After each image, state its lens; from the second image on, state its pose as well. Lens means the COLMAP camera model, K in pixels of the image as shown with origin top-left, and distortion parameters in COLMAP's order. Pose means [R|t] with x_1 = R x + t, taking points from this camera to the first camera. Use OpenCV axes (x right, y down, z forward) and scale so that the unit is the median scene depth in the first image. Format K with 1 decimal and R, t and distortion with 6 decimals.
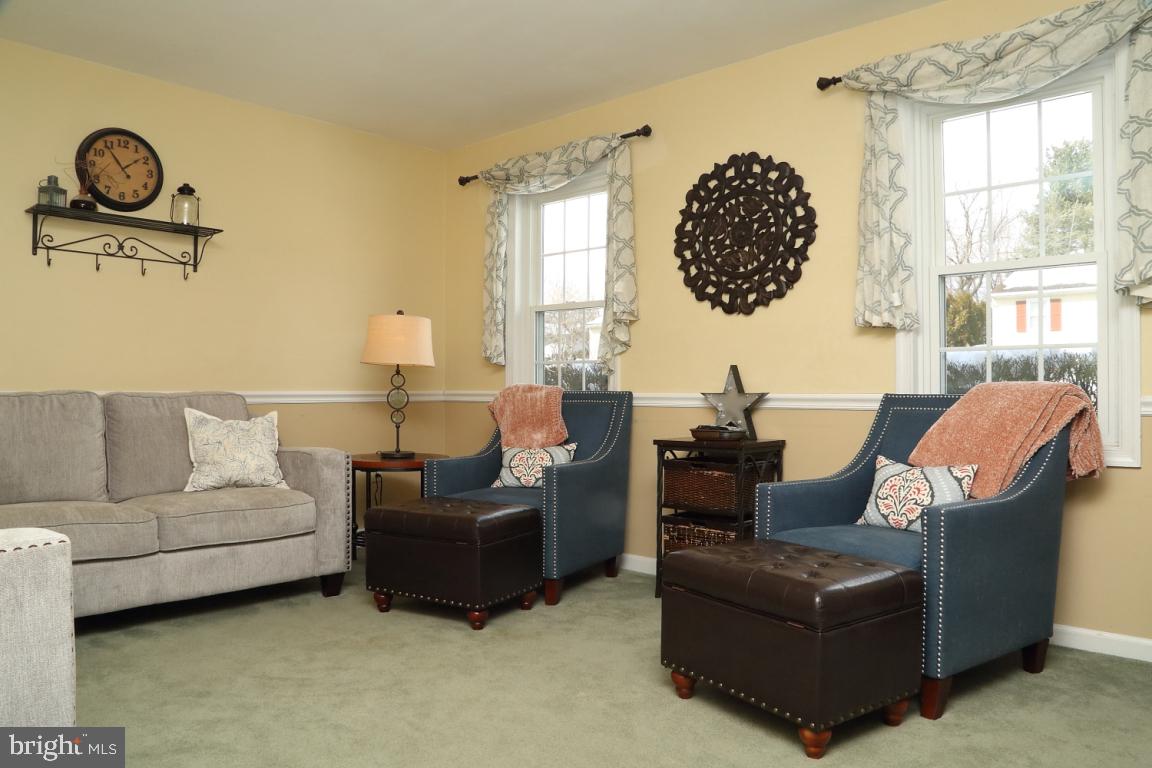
lens RADIAL K [[790.4, 0, 575.0], [0, 790.4, 390.7], [0, 0, 1]] dist [-0.123057, 0.069819]
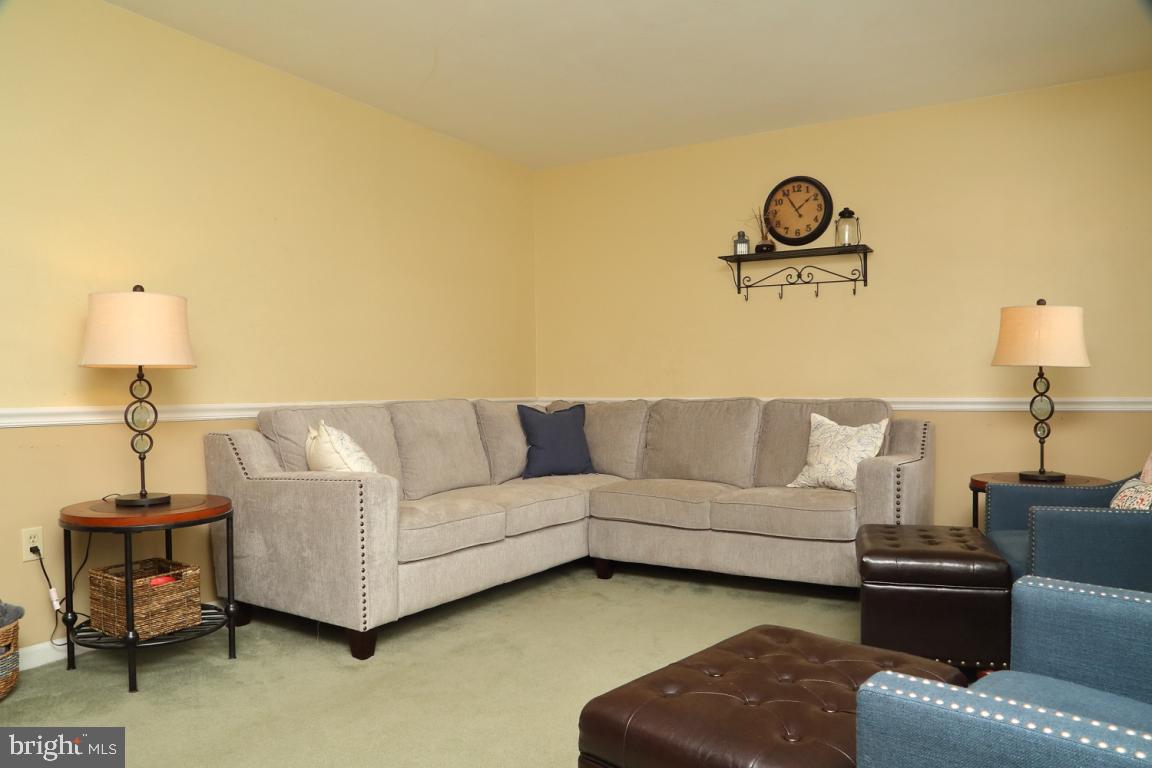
lens RADIAL K [[790.4, 0, 575.0], [0, 790.4, 390.7], [0, 0, 1]] dist [-0.123057, 0.069819]
pose [[0.192943, -0.001757, -0.981208, 0.524273], [0.006148, 0.999981, -0.000582, -0.011509], [0.981191, -0.005920, 0.192950, 0.420676]]
